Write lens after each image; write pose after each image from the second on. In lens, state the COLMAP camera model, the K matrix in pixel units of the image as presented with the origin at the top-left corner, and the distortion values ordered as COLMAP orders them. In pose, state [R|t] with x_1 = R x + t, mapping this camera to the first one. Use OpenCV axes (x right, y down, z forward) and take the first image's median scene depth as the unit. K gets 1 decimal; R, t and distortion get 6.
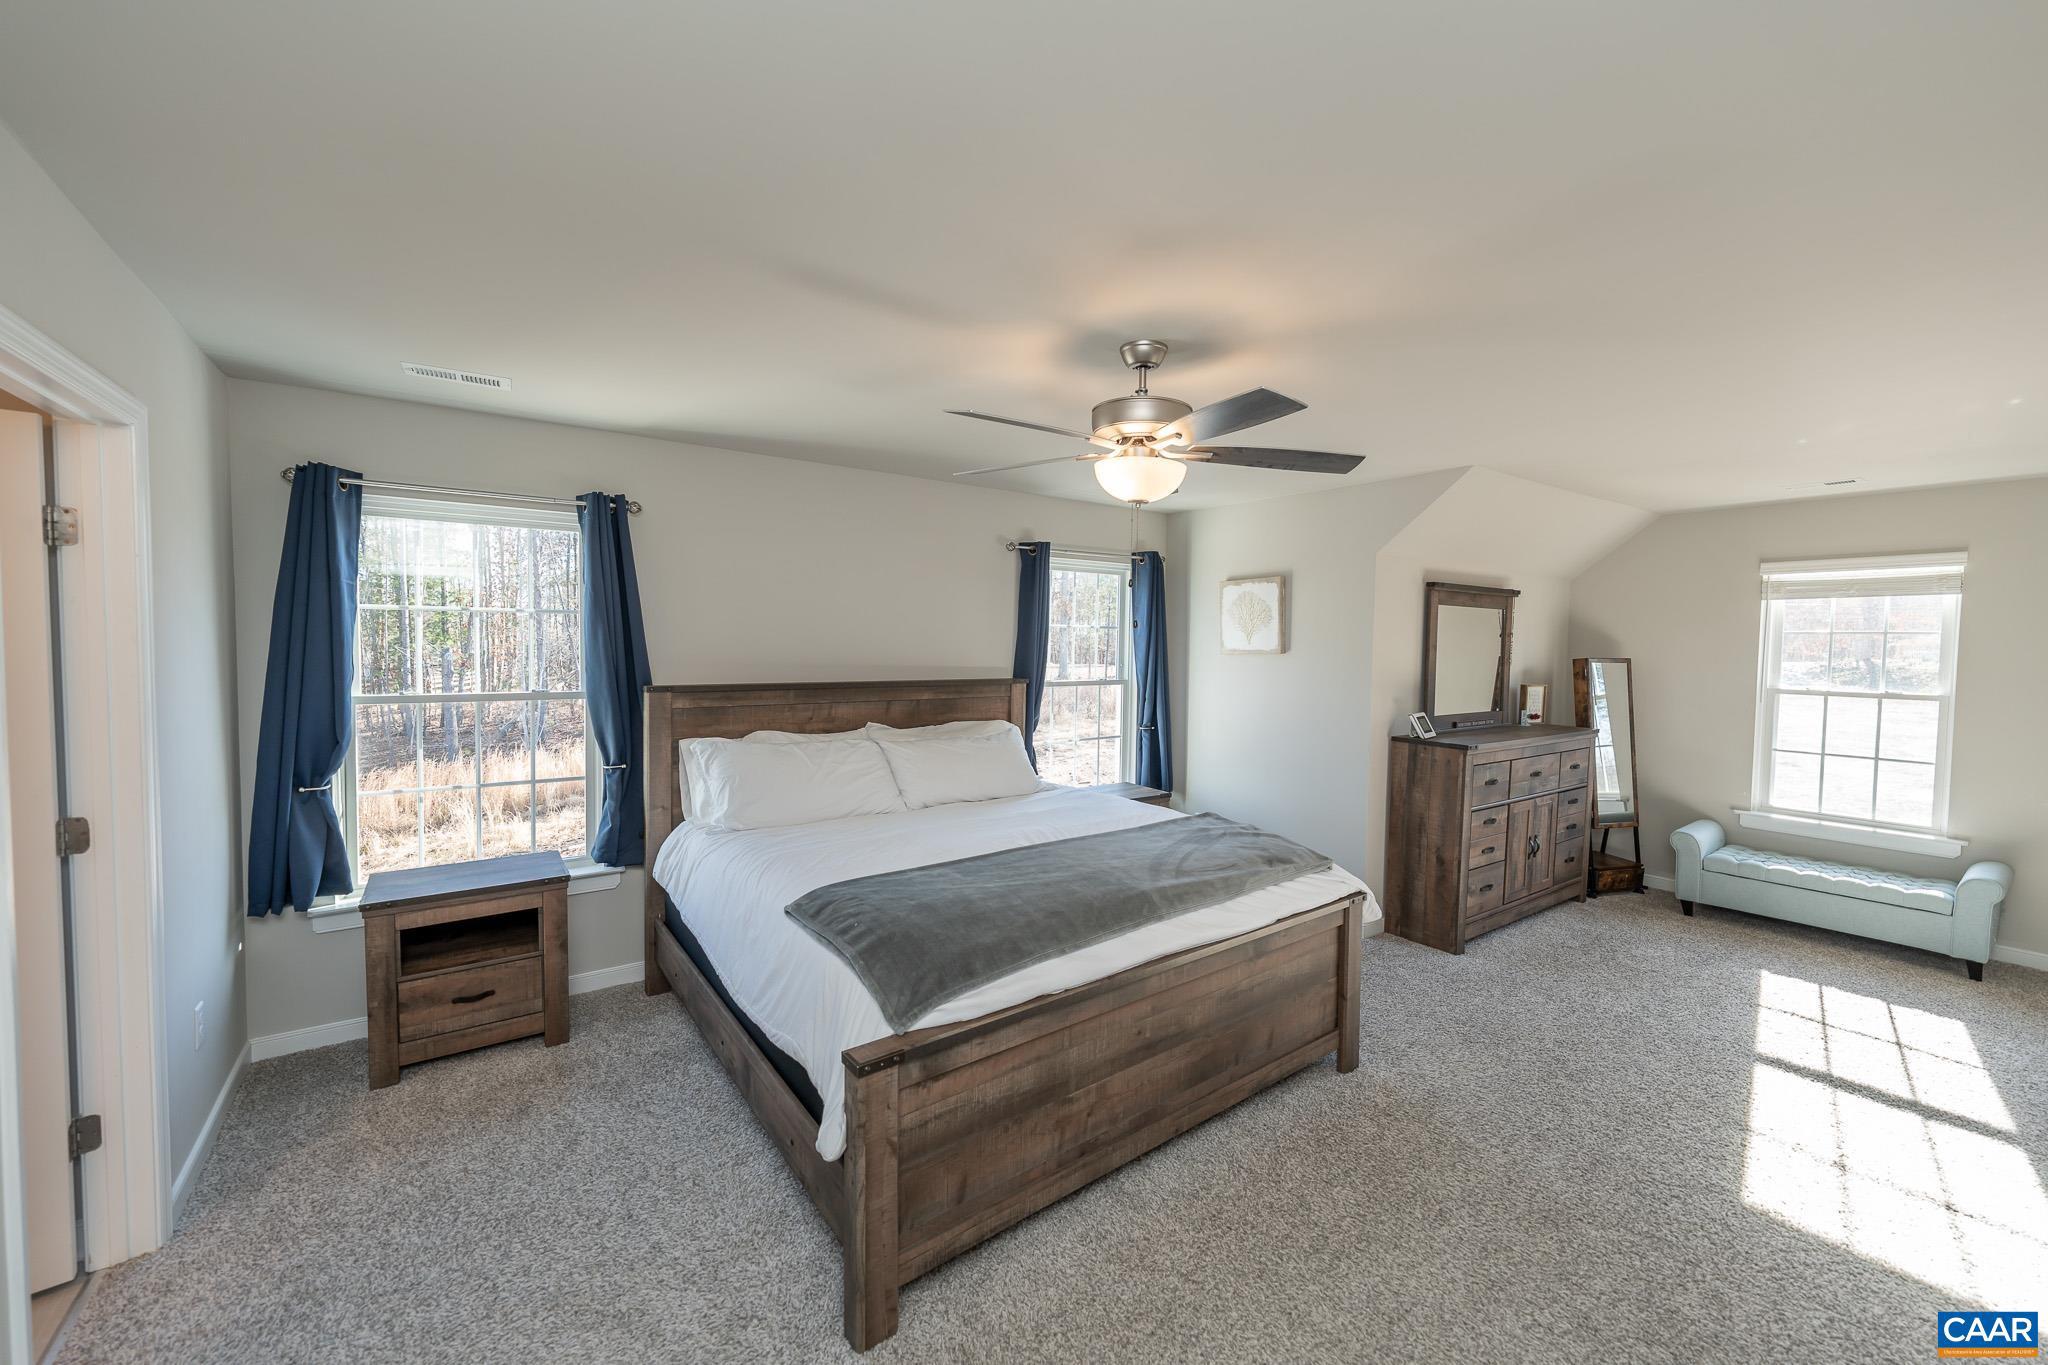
lens RADIAL K [[801.0, 0, 1019.3], [0, 801.0, 676.1], [0, 0, 1]] dist [-0.001252, -0.000347]
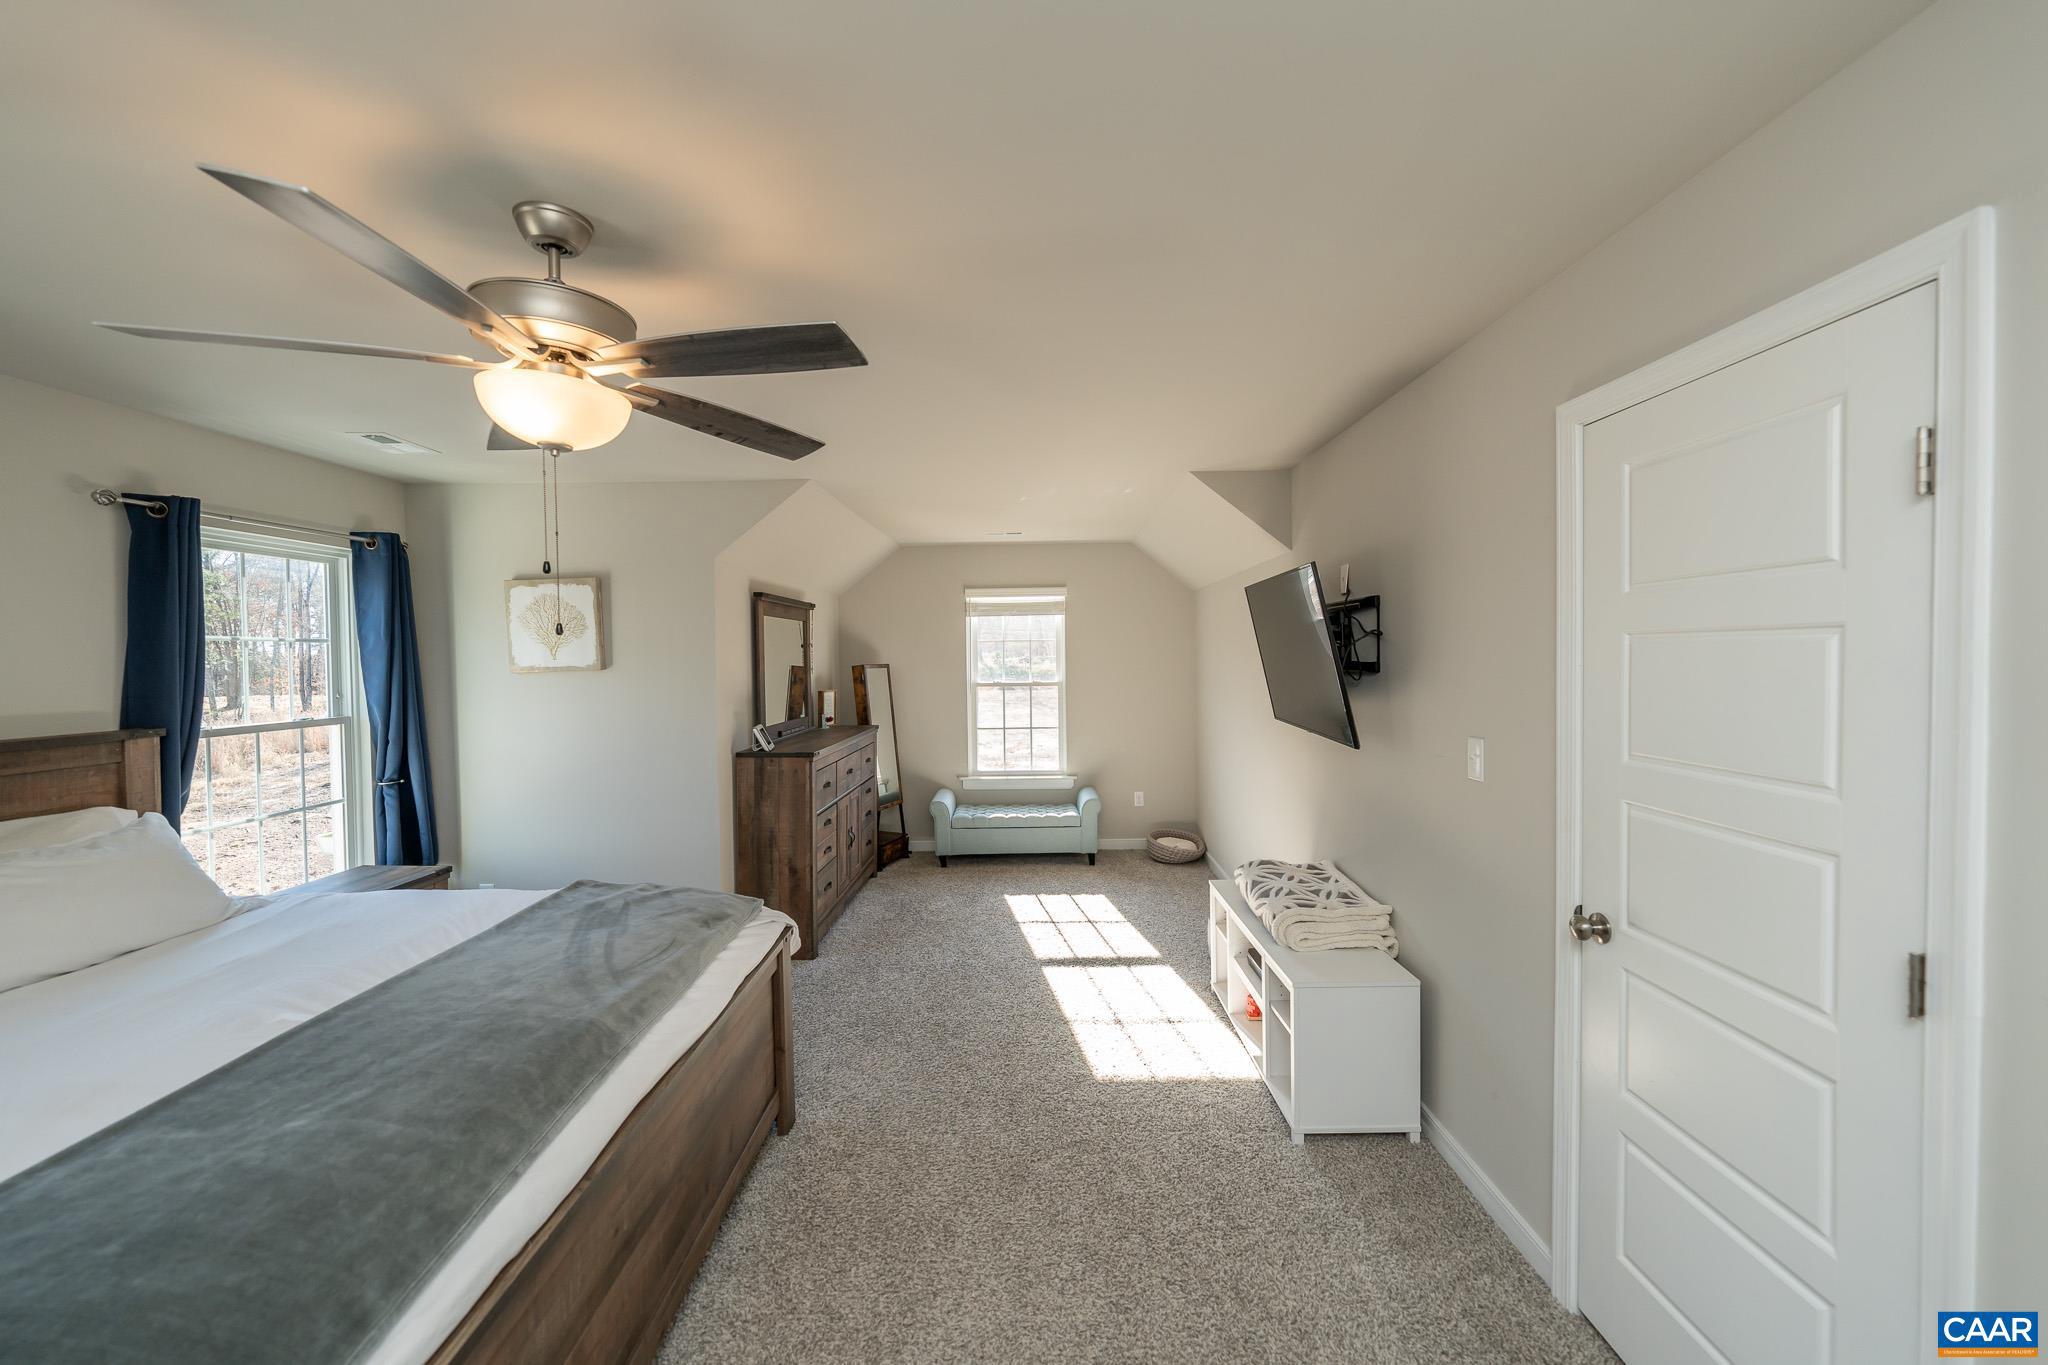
lens RADIAL K [[796.1, 0, 1021.7], [0, 796.1, 675.4], [0, 0, 1]] dist [-0.000937, -0.000391]
pose [[0.590958, -0.041039, 0.805658, -0.110481], [0.056105, 0.998378, 0.009702, -0.007527], [-0.804749, 0.039468, 0.592302, 0.199277]]
